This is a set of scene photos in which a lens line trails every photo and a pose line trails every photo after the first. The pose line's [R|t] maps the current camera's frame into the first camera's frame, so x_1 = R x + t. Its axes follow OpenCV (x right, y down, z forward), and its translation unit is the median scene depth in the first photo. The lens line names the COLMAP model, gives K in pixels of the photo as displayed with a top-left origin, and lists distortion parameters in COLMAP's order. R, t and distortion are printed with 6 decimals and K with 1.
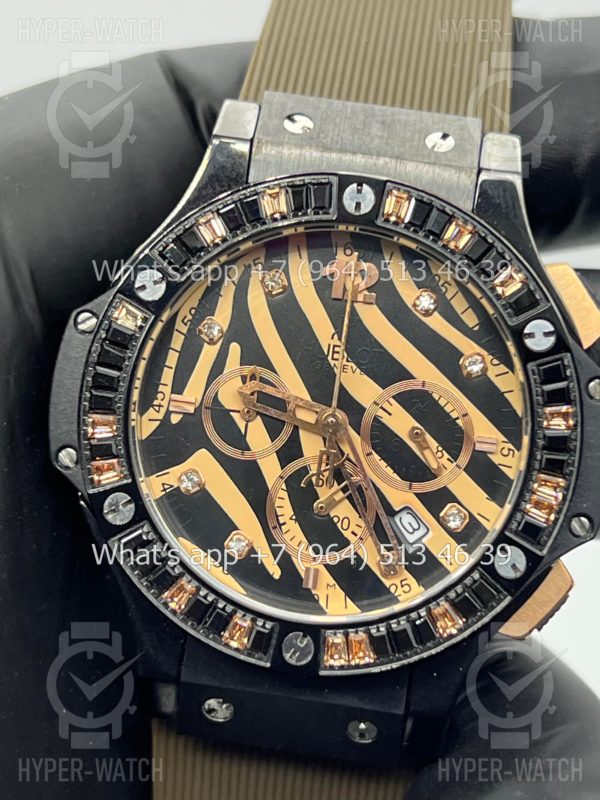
lens RADIAL K [[1897.0, 0, 297.2], [0, 1897.0, 399.6], [0, 0, 1]] dist [0.195244, 0.000000]
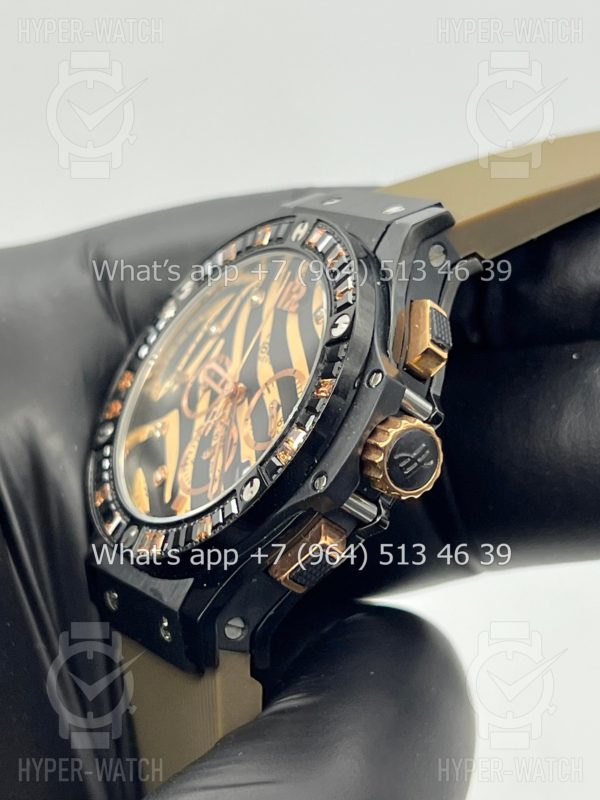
lens RADIAL K [[1897.0, 0, 300.4], [0, 1897.0, 399.9], [0, 0, 1]] dist [0.195244, 0.000000]
pose [[0.621082, 0.065861, -0.780974, 1.036102], [-0.367301, 0.904720, -0.215805, 0.273846], [0.692349, 0.420885, 0.586096, 0.286564]]
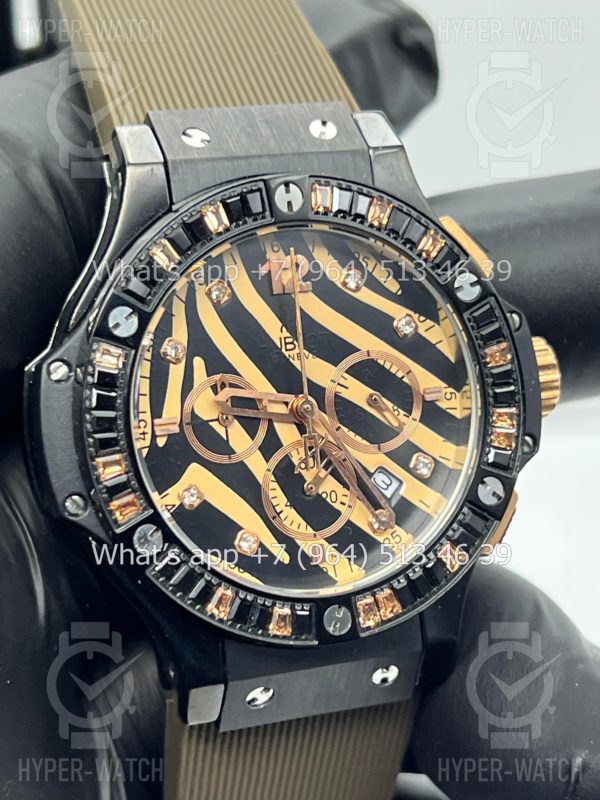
lens RADIAL K [[1897.0, 0, 296.9], [0, 1897.0, 405.4], [0, 0, 1]] dist [0.195244, 0.000000]
pose [[0.893774, -0.242179, 0.377514, -0.386190], [0.217797, 0.970142, 0.106716, -0.103979], [-0.392087, -0.013159, 0.919834, 0.020056]]
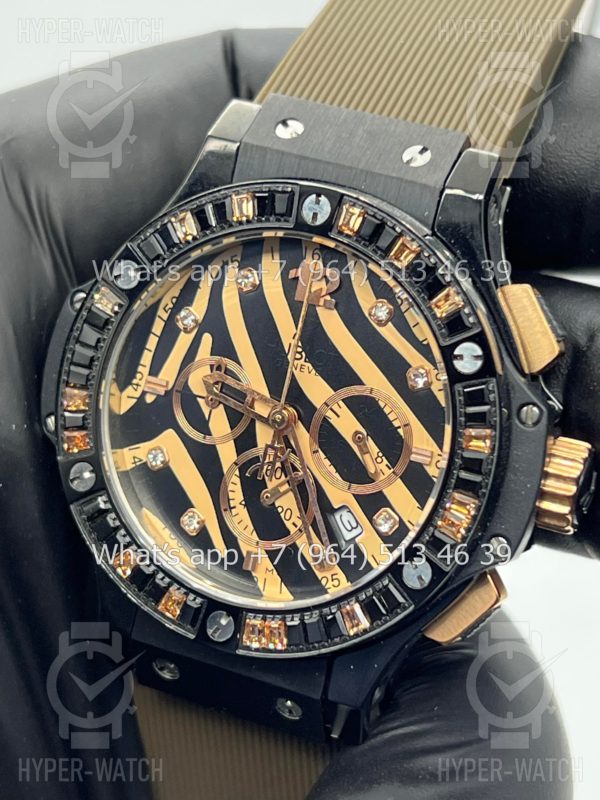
lens RADIAL K [[1897.0, 0, 305.5], [0, 1897.0, 400.4], [0, 0, 1]] dist [0.195244, 0.000000]
pose [[0.950591, 0.105811, -0.291857, 0.336443], [-0.083531, 0.992629, 0.087808, -0.091353], [0.298997, -0.059091, 0.952423, -0.000252]]
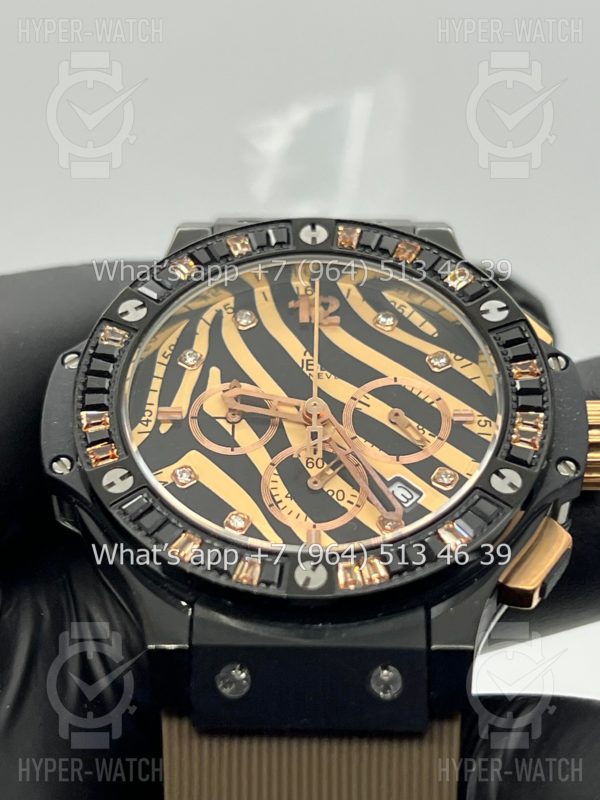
lens RADIAL K [[1897.0, 0, 300.0], [0, 1897.0, 397.3], [0, 0, 1]] dist [0.195244, 0.000000]
pose [[0.991757, -0.075677, 0.103396, -0.096872], [0.121345, 0.813864, -0.568243, 0.596629], [-0.041147, 0.576106, 0.816339, 0.142369]]
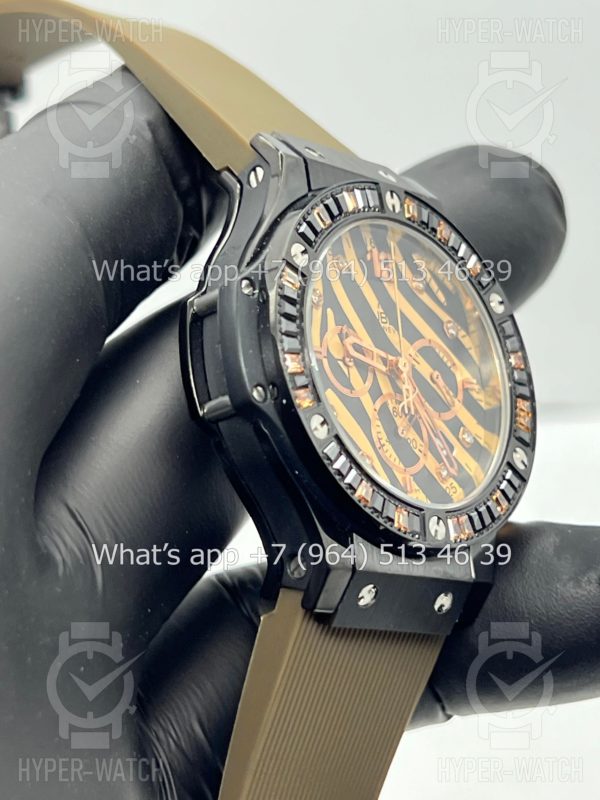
lens RADIAL K [[1897.0, 0, 302.6], [0, 1897.0, 398.7], [0, 0, 1]] dist [0.195244, 0.000000]
pose [[0.652943, 0.002398, 0.757403, -1.012591], [0.165402, 0.975408, -0.145678, 0.212290], [-0.739126, 0.220395, 0.636489, 0.219527]]
